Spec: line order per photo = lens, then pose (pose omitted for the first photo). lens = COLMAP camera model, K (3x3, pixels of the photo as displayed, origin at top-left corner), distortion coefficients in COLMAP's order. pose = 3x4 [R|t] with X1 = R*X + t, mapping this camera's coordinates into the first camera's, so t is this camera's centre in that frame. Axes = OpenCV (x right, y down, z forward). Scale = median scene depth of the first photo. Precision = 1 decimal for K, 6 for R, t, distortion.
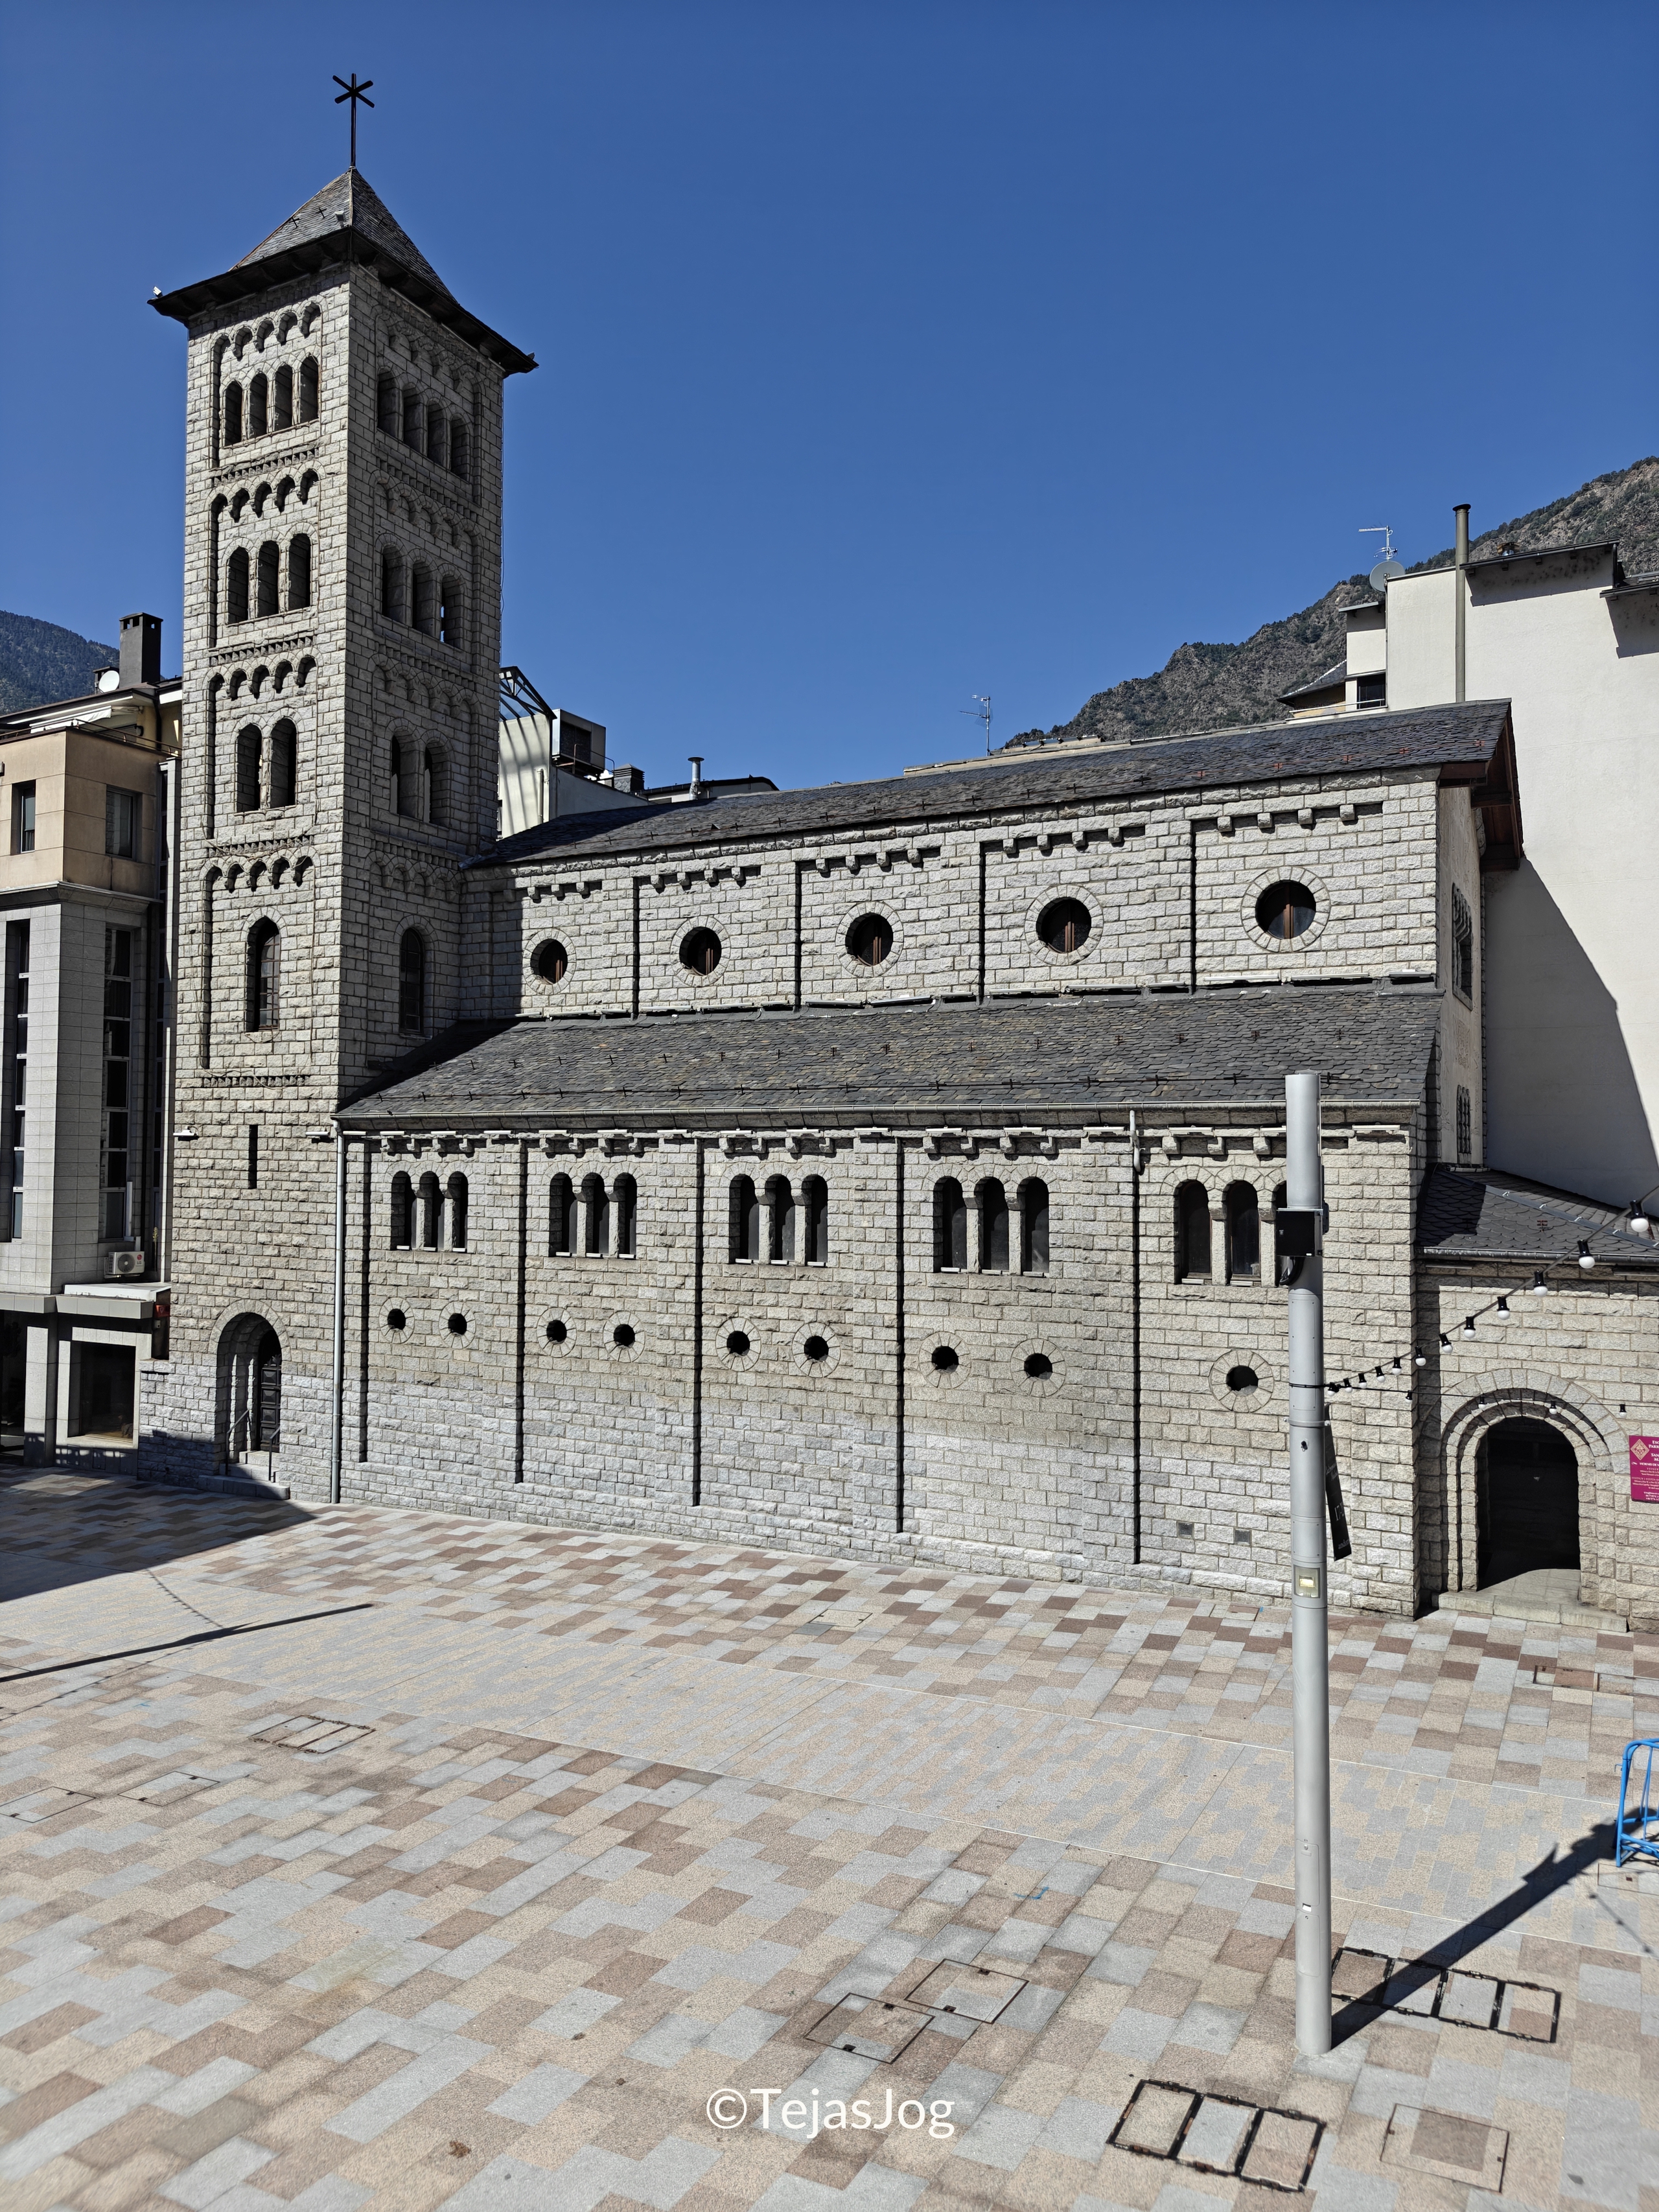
lens RADIAL K [[1518.7, 0, 826.8], [0, 1518.7, 1108.0], [0, 0, 1]] dist [0.017285, -0.004039]
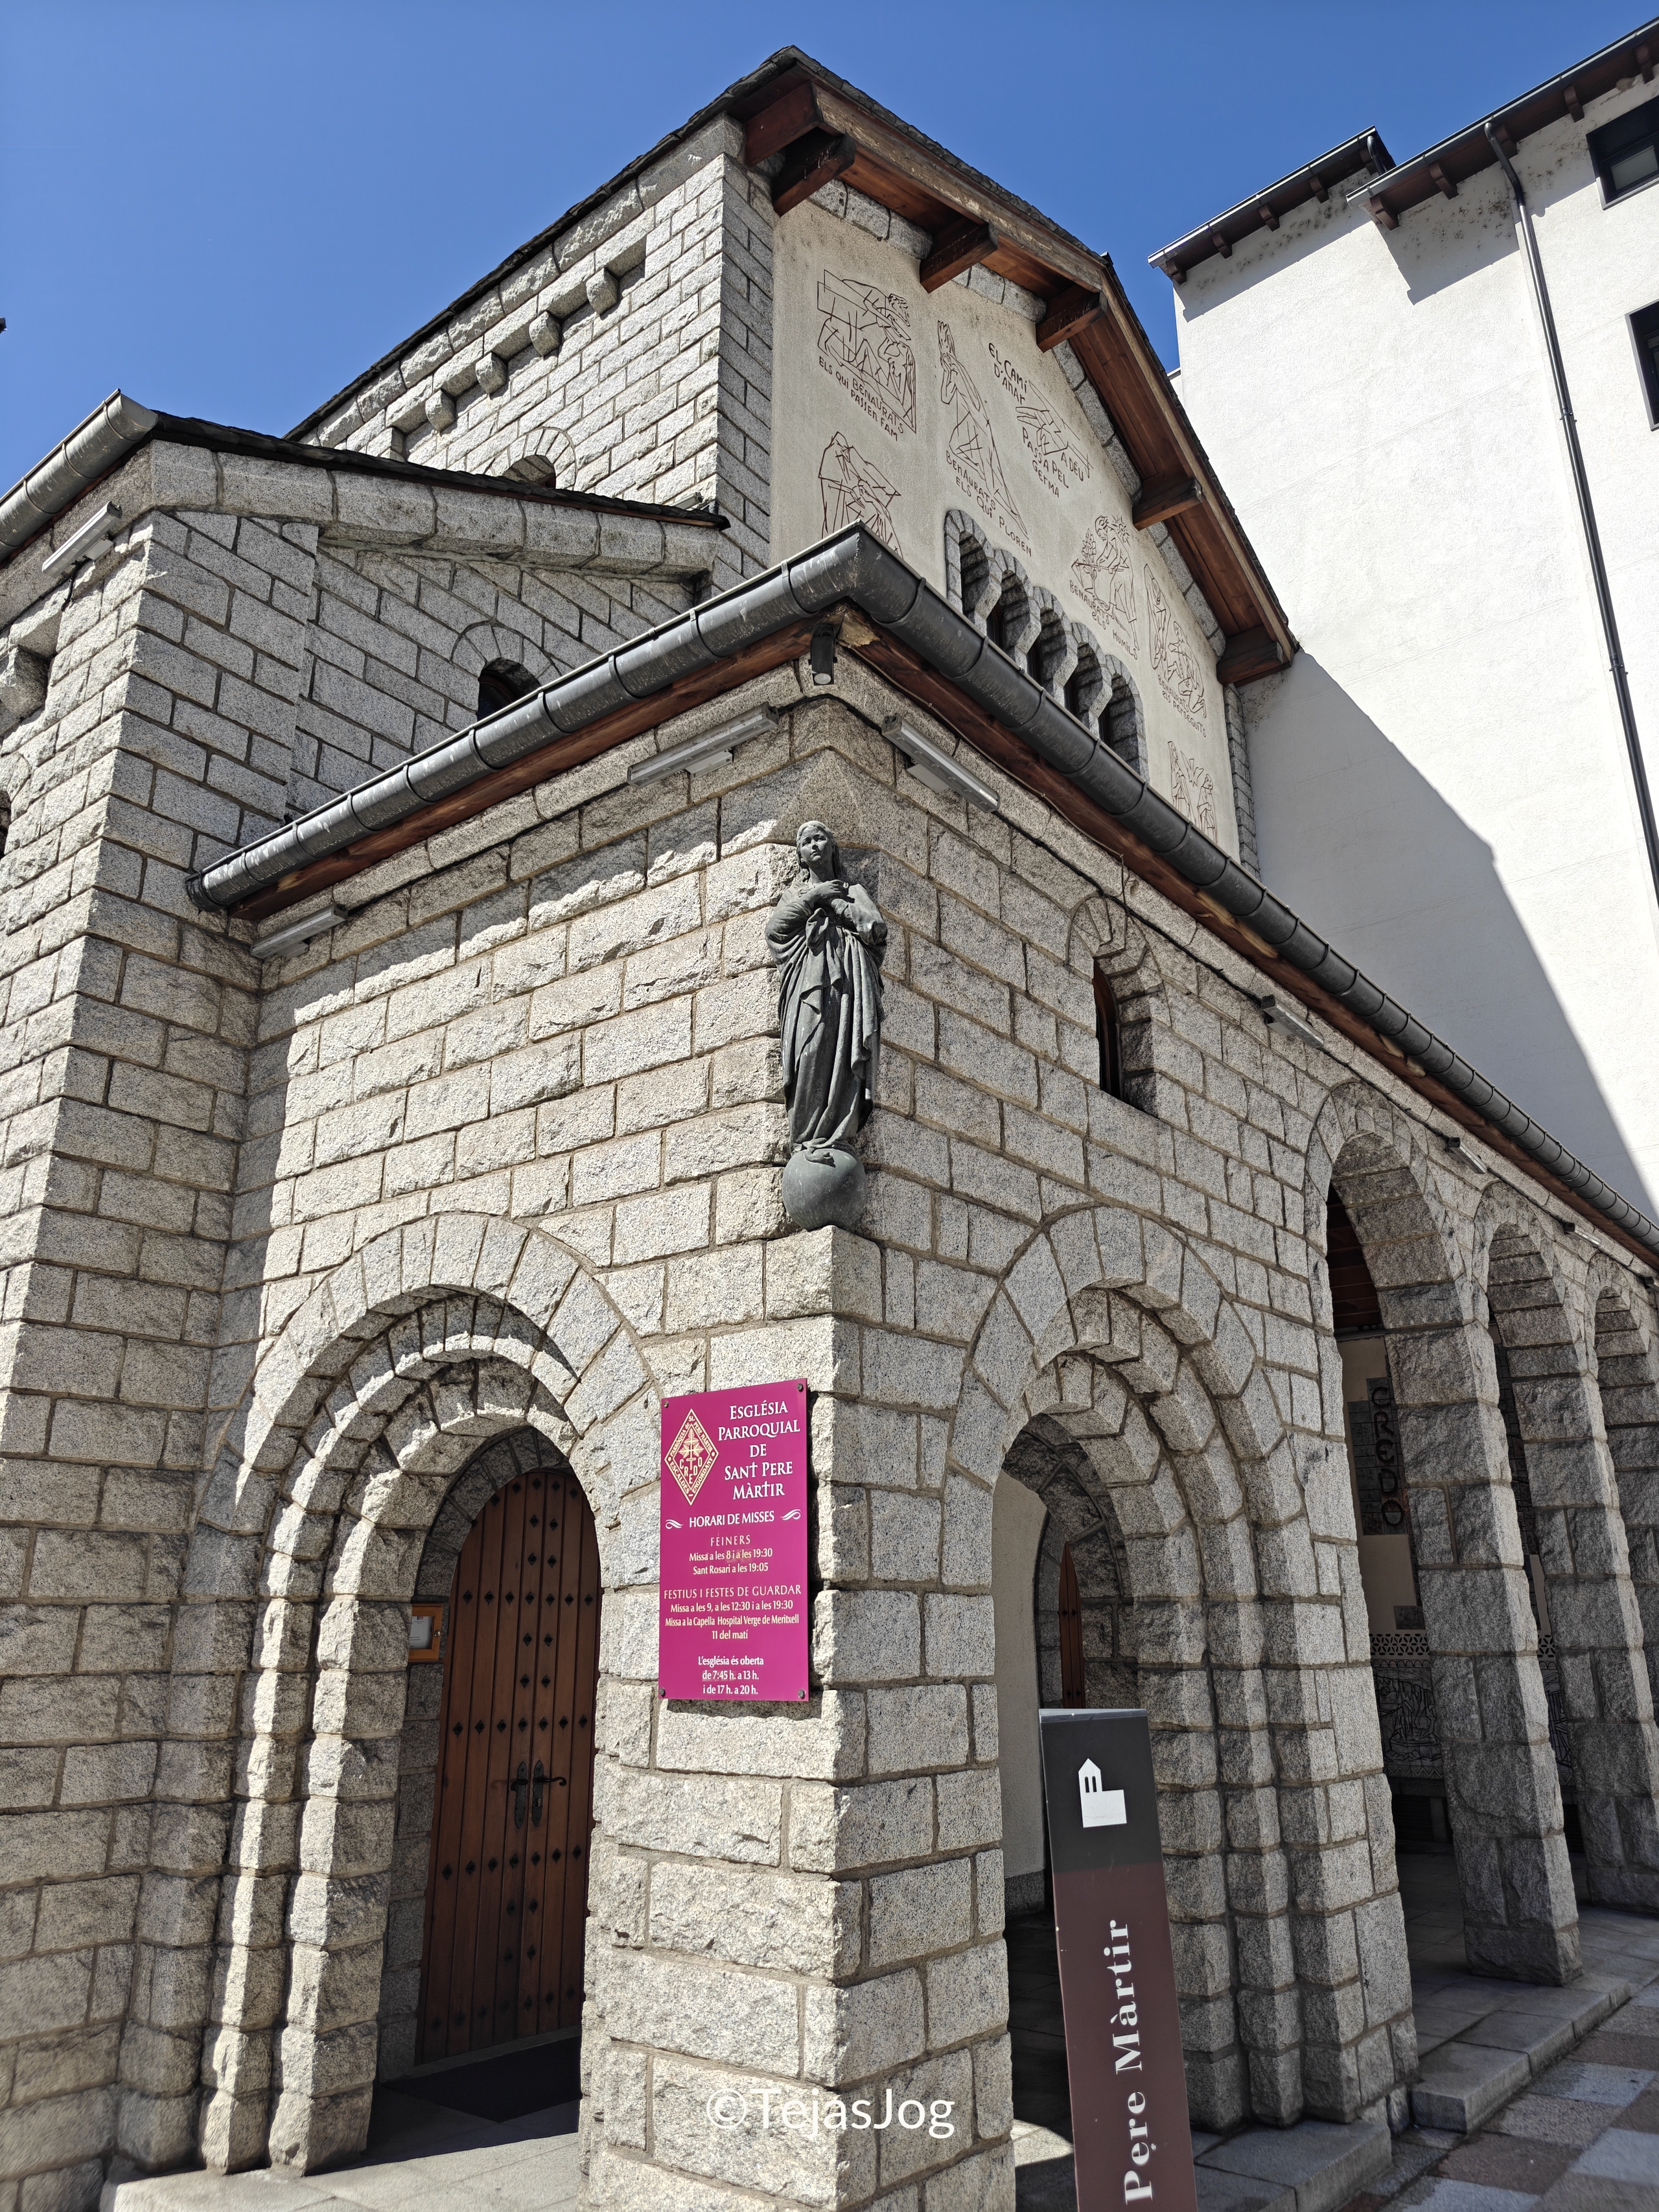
lens RADIAL K [[1518.7, 0, 834.8], [0, 1518.7, 1107.3], [0, 0, 1]] dist [0.017285, -0.004039]
pose [[0.982847, -0.073706, -0.169055, 0.567982], [0.022893, 0.958334, -0.284731, 0.228058], [0.182997, 0.275977, 0.943583, 0.750138]]
